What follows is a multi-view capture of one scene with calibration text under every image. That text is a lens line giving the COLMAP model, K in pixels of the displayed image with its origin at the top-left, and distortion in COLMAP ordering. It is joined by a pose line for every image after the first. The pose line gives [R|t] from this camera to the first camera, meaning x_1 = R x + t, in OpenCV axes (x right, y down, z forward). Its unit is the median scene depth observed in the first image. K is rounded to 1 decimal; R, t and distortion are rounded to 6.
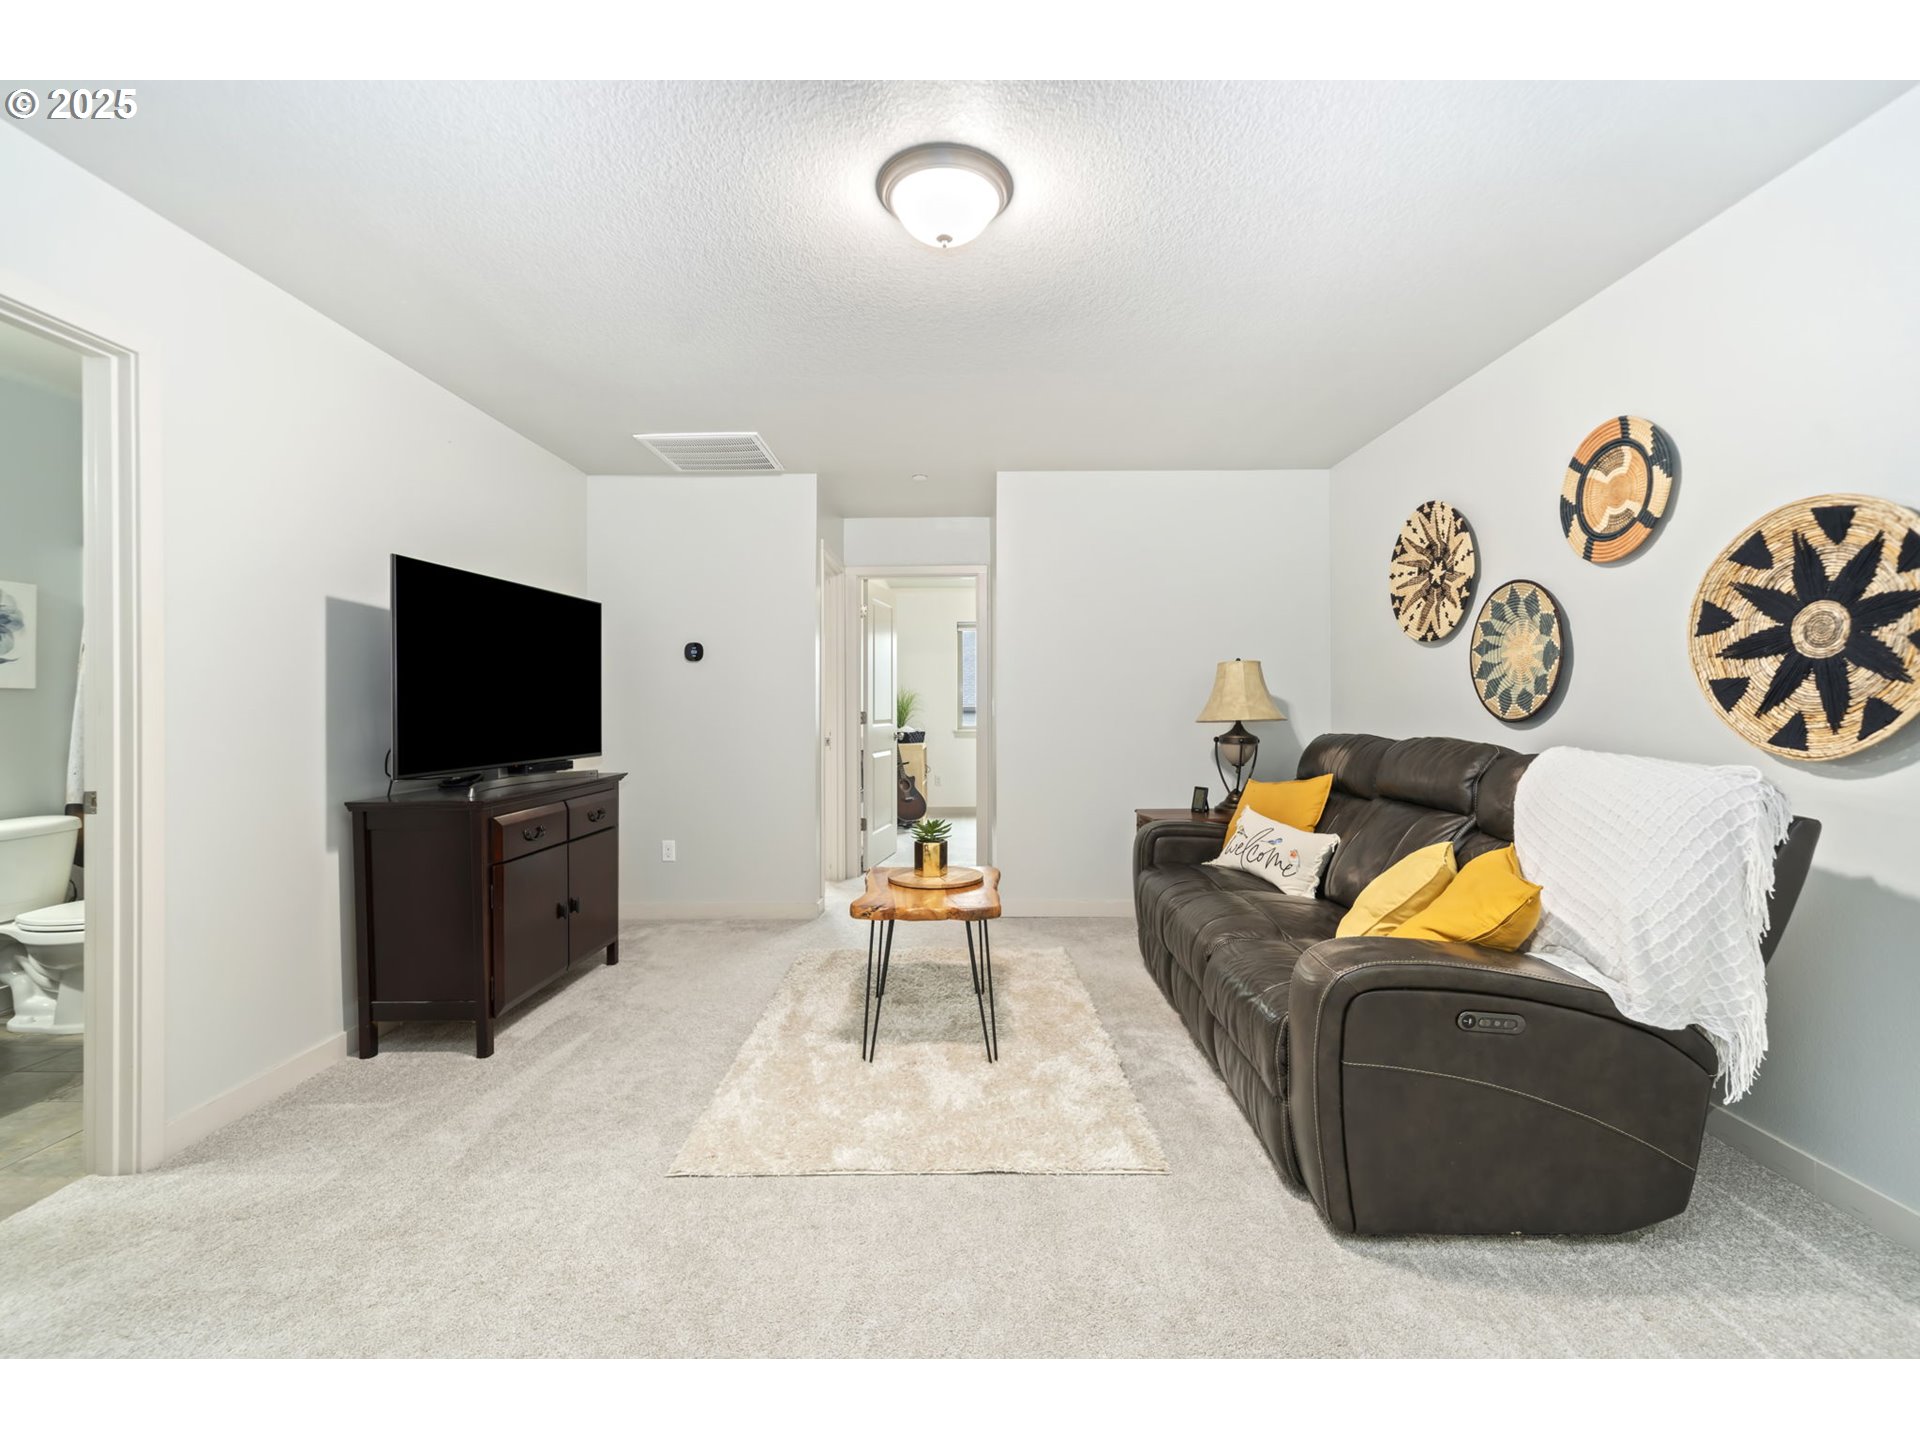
lens RADIAL K [[807.1, 0, 962.8], [0, 807.1, 732.3], [0, 0, 1]] dist [-0.001200, -0.000073]
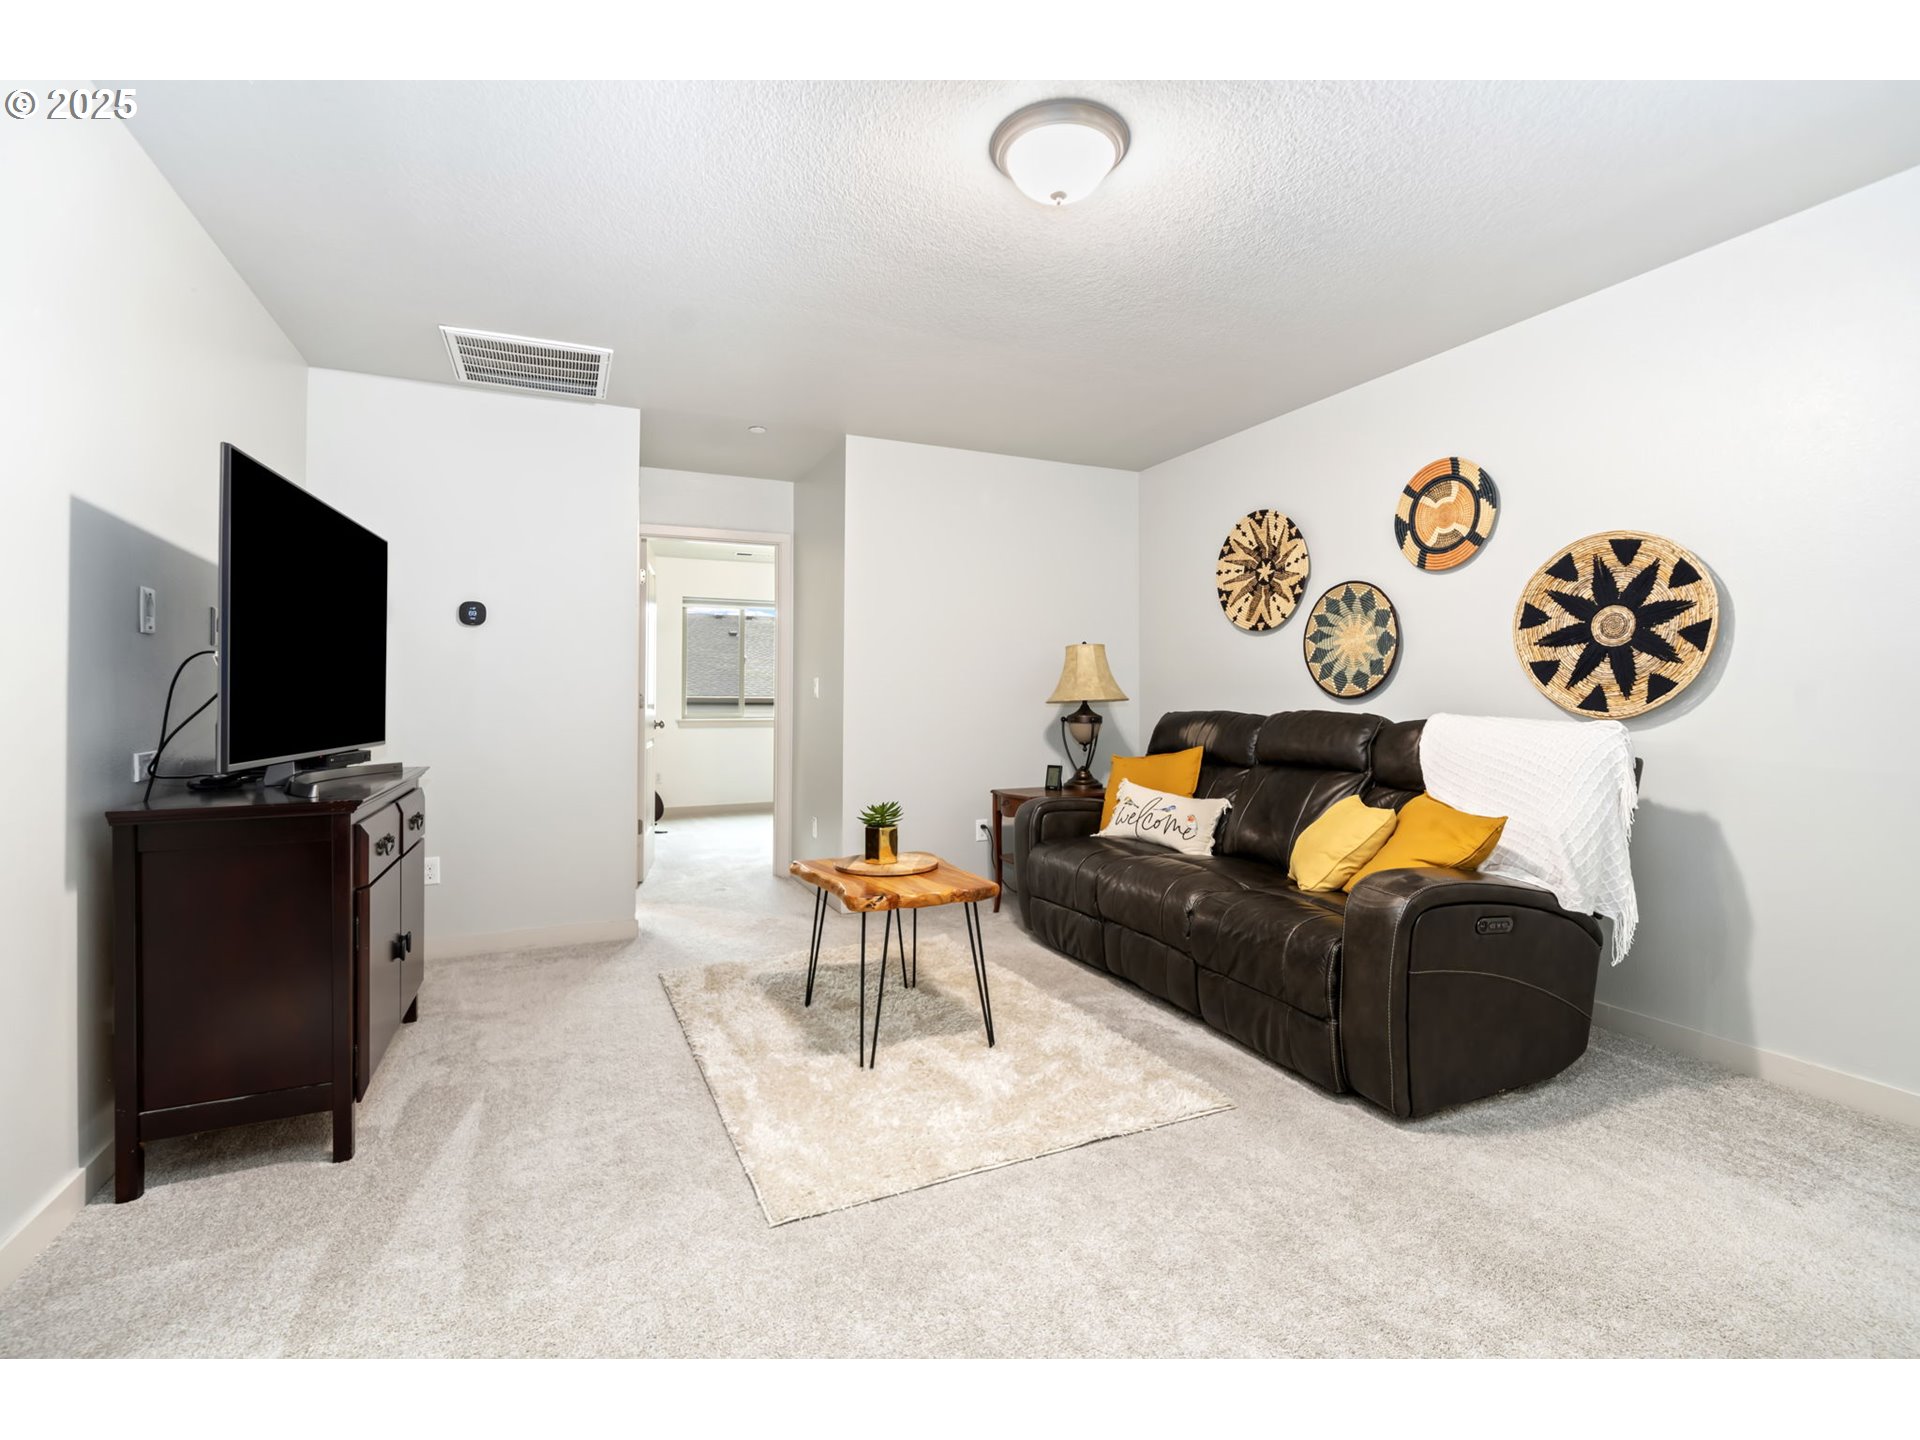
lens RADIAL K [[859.8, 0, 960.0], [0, 859.8, 720.0], [0, 0, 1]] dist [0.000962, 0.000515]
pose [[0.909311, -0.007108, 0.416056, -0.414729], [0.010606, 0.999925, -0.006097, 0.023429], [-0.415982, 0.009957, 0.909319, 0.074757]]
